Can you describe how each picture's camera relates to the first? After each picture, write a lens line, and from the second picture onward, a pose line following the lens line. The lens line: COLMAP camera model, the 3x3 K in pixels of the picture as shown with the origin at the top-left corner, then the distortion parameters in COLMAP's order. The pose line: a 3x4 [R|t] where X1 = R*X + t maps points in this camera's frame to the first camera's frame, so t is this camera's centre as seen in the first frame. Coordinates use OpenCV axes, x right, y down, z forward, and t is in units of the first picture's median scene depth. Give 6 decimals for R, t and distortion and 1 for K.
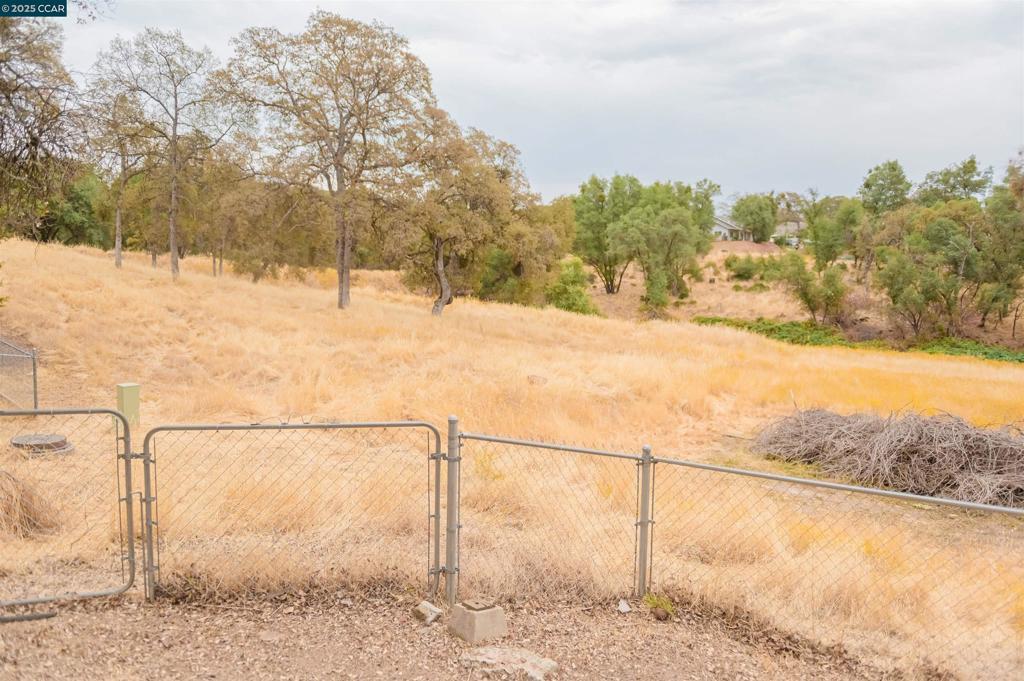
lens RADIAL K [[688.9, 0, 513.6], [0, 688.9, 340.1], [0, 0, 1]] dist [-0.011710, 0.001895]
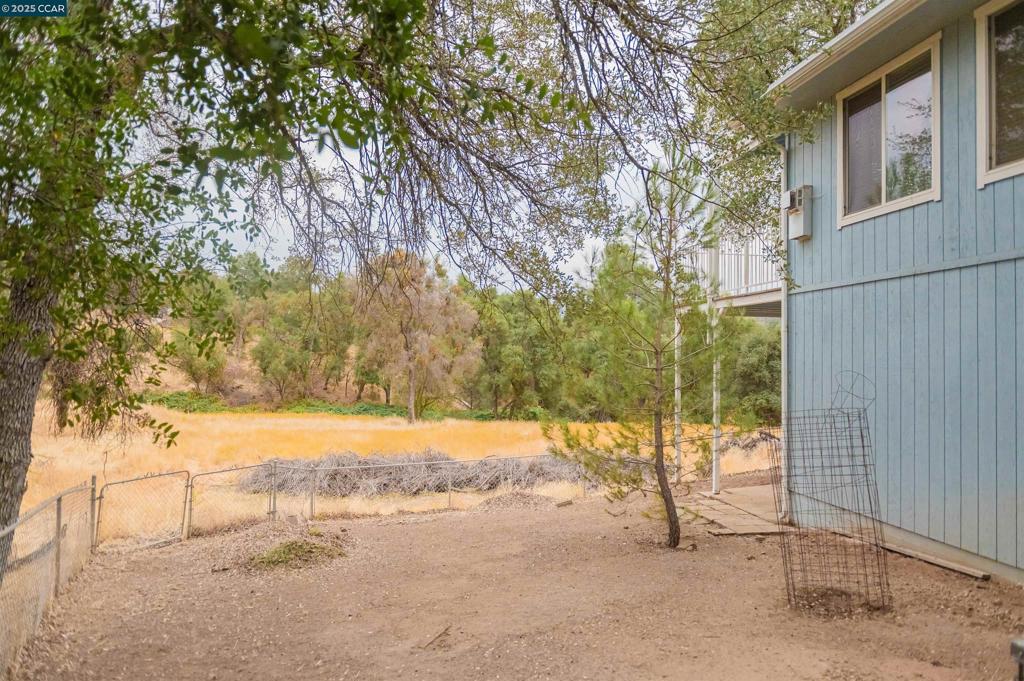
lens RADIAL K [[688.9, 0, 512.5], [0, 688.9, 342.1], [0, 0, 1]] dist [-0.011710, 0.001895]
pose [[0.630558, 0.007713, 0.776104, -0.121812], [0.058763, 0.996606, -0.057647, -0.012171], [-0.773915, 0.081956, 0.627965, -0.121580]]
